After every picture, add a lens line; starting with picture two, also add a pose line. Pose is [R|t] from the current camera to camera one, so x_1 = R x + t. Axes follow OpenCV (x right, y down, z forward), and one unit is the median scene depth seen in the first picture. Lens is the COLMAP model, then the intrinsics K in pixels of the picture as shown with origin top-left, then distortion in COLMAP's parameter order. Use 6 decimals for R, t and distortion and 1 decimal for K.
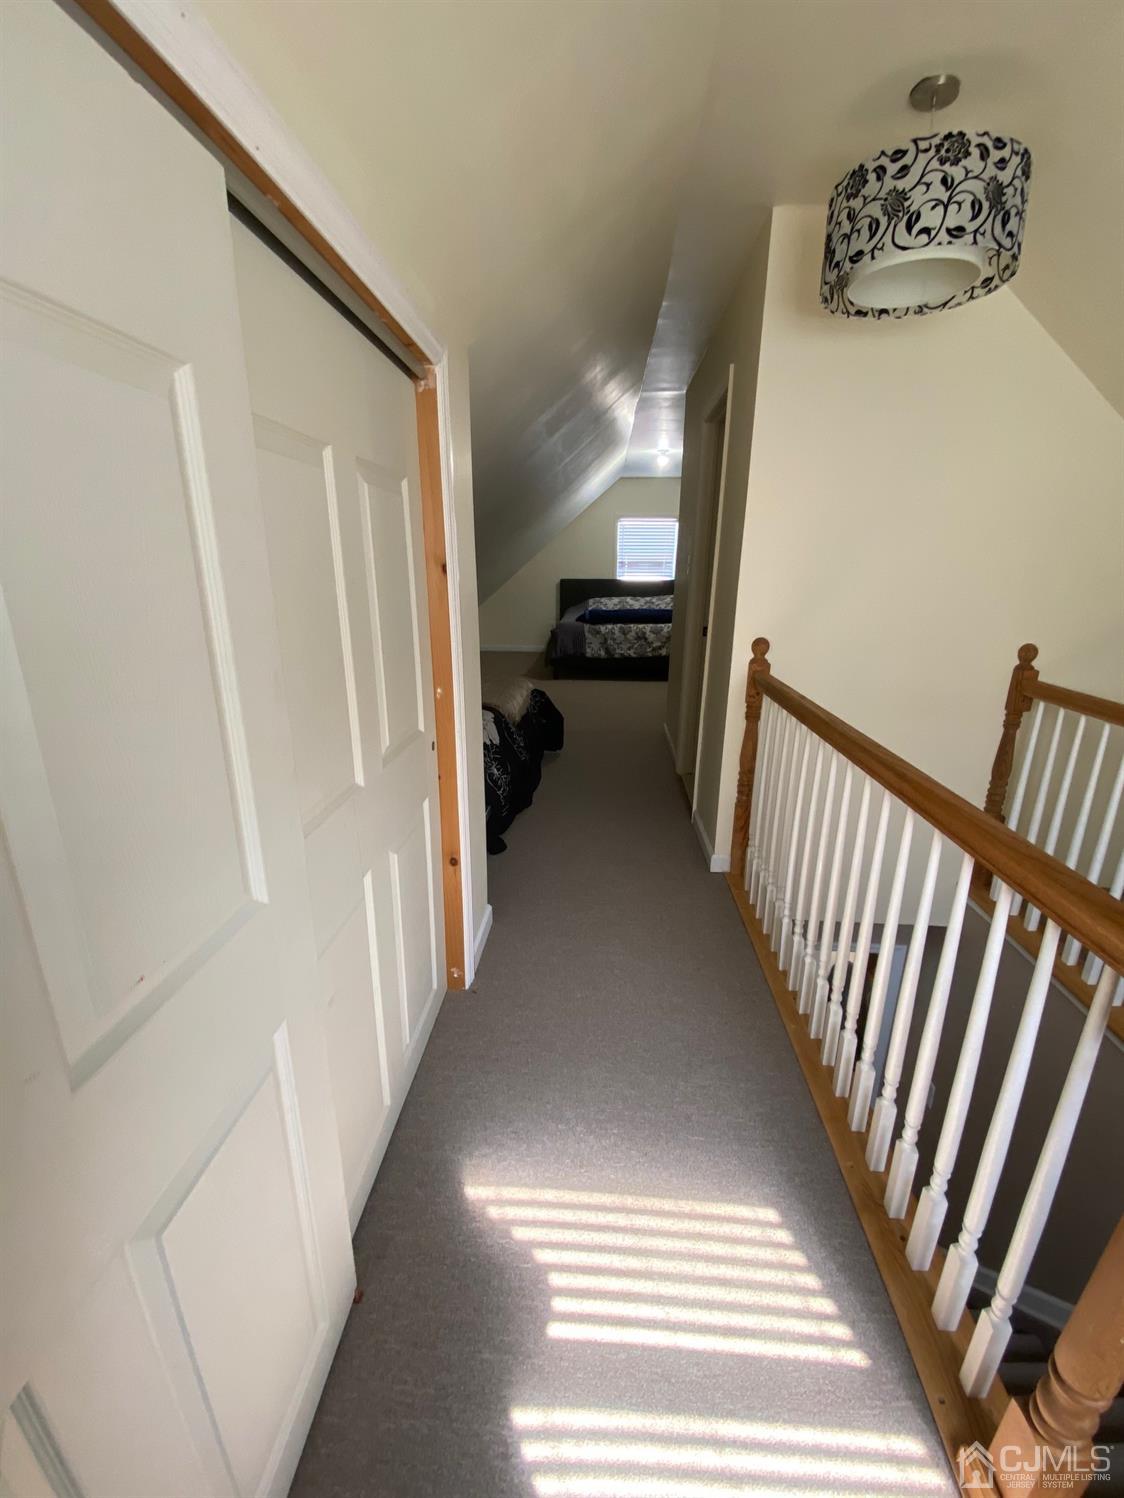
lens RADIAL K [[619.0, 0, 561.8], [0, 619.0, 747.3], [0, 0, 1]] dist [-0.000459, -0.000195]
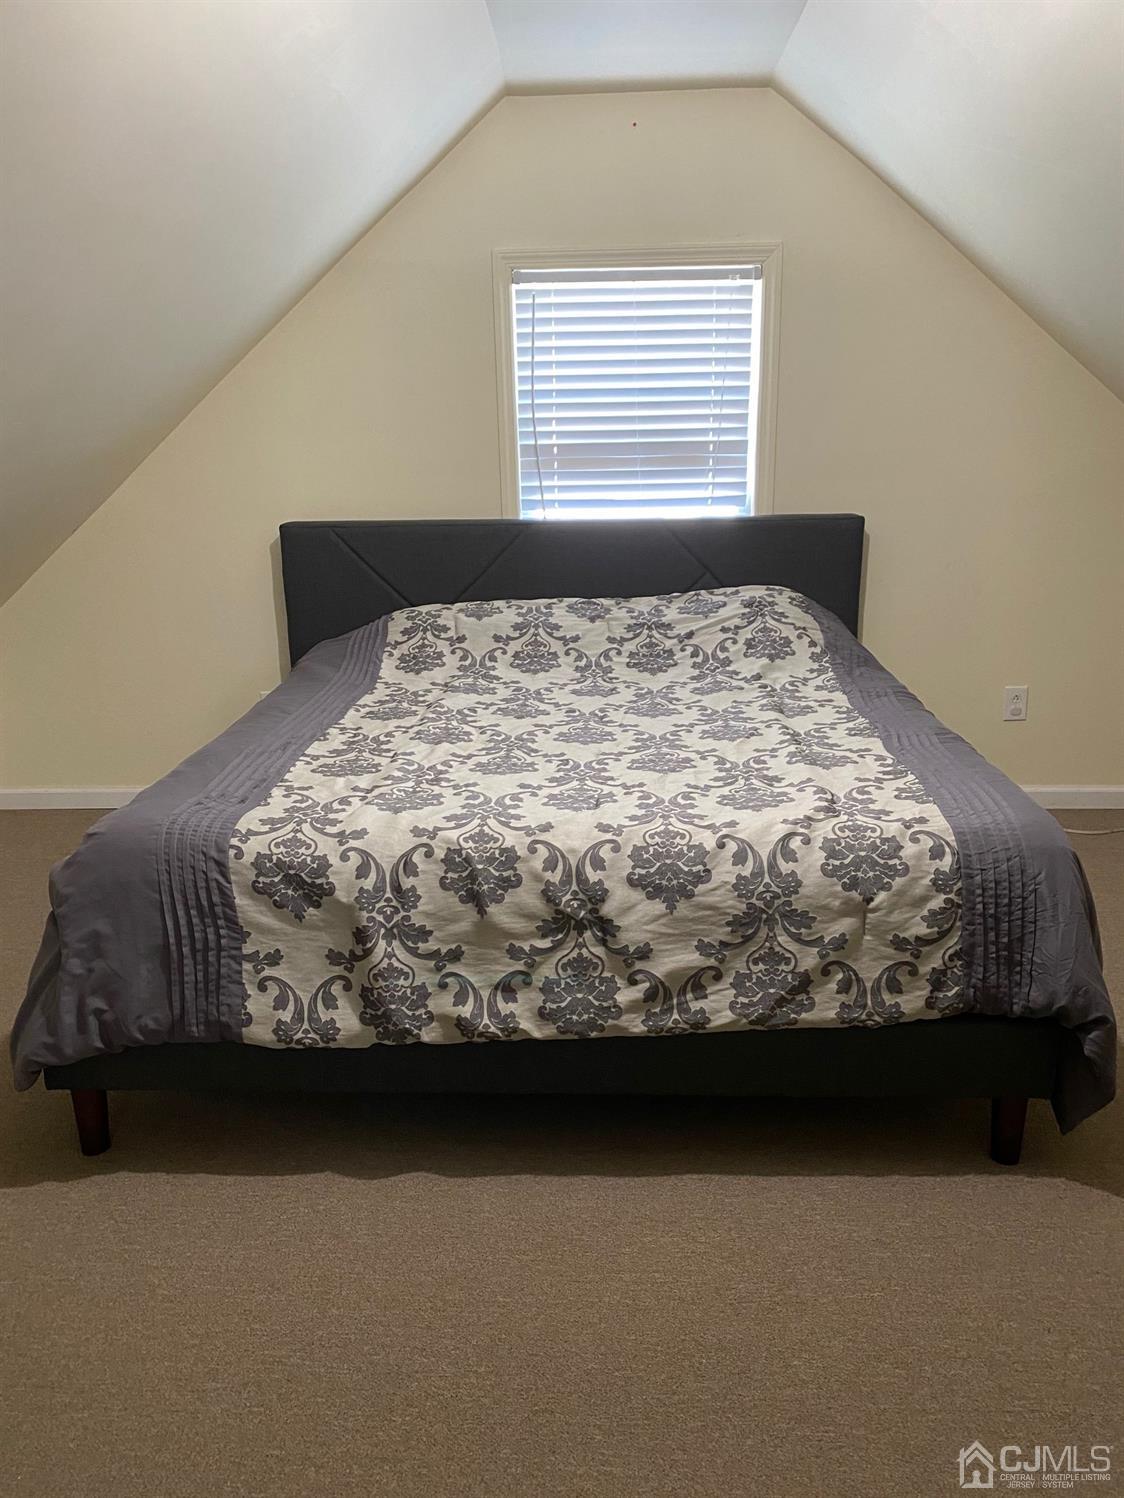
lens RADIAL K [[1129.4, 0, 562.0], [0, 1129.4, 751.1], [0, 0, 1]] dist [0.005119, 0.000236]
pose [[0.999387, -0.030653, 0.016906, 0.120206], [0.030965, 0.999349, -0.018504, -0.215712], [-0.016328, 0.019016, 0.999686, 0.701029]]
